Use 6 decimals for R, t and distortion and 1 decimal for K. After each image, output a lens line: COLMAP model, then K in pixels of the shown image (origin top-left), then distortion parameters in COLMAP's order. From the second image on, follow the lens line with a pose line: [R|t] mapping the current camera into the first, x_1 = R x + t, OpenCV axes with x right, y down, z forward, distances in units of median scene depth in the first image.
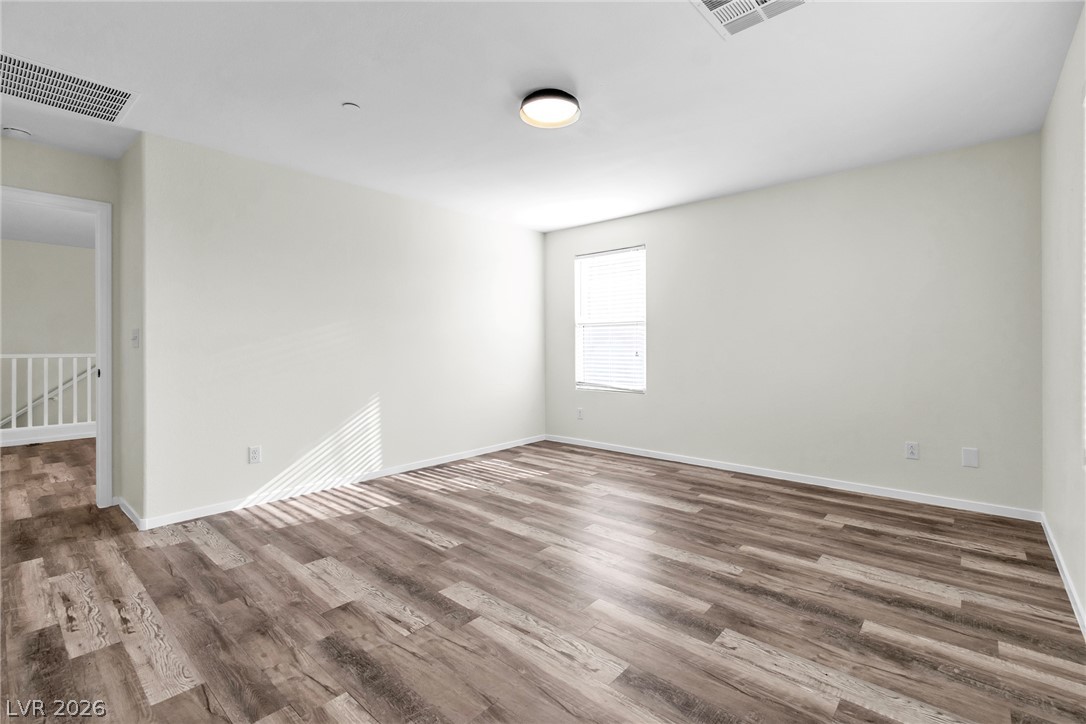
lens RADIAL K [[489.2, 0, 543.8], [0, 489.2, 350.6], [0, 0, 1]] dist [0.001309, 0.000154]
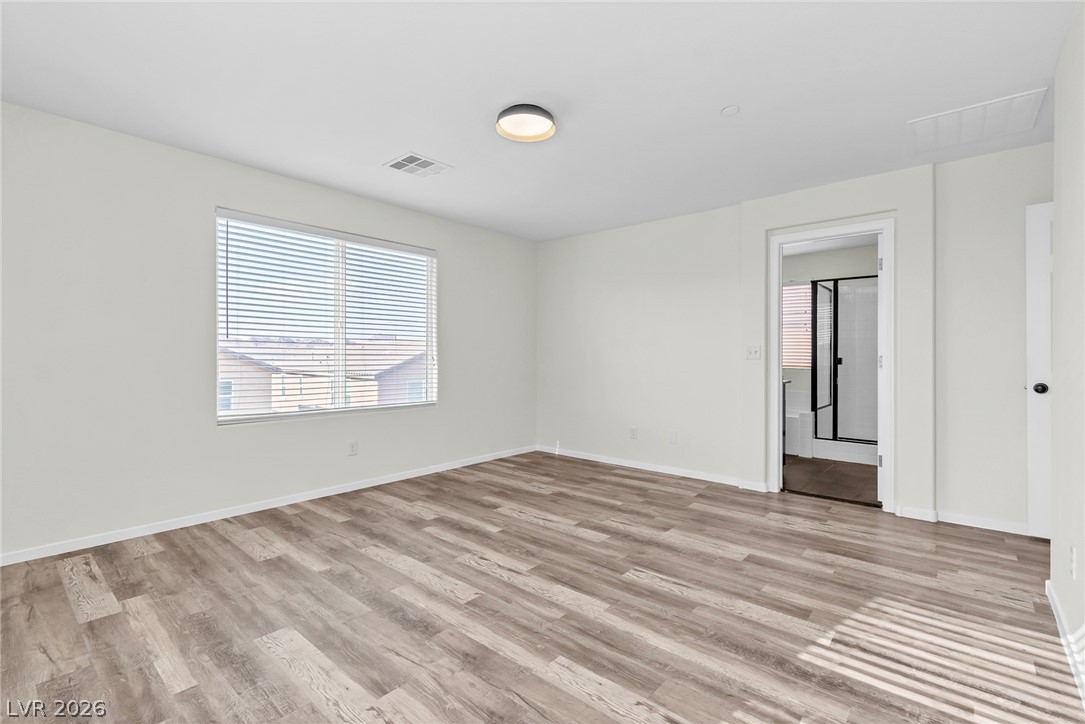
lens RADIAL K [[488.7, 0, 543.1], [0, 488.7, 357.9], [0, 0, 1]] dist [0.001309, 0.000154]
pose [[-0.999931, -0.000062, -0.011754, -0.008549], [-0.000286, 0.999818, 0.019095, -0.025719], [0.011751, 0.019097, -0.999749, 1.932807]]
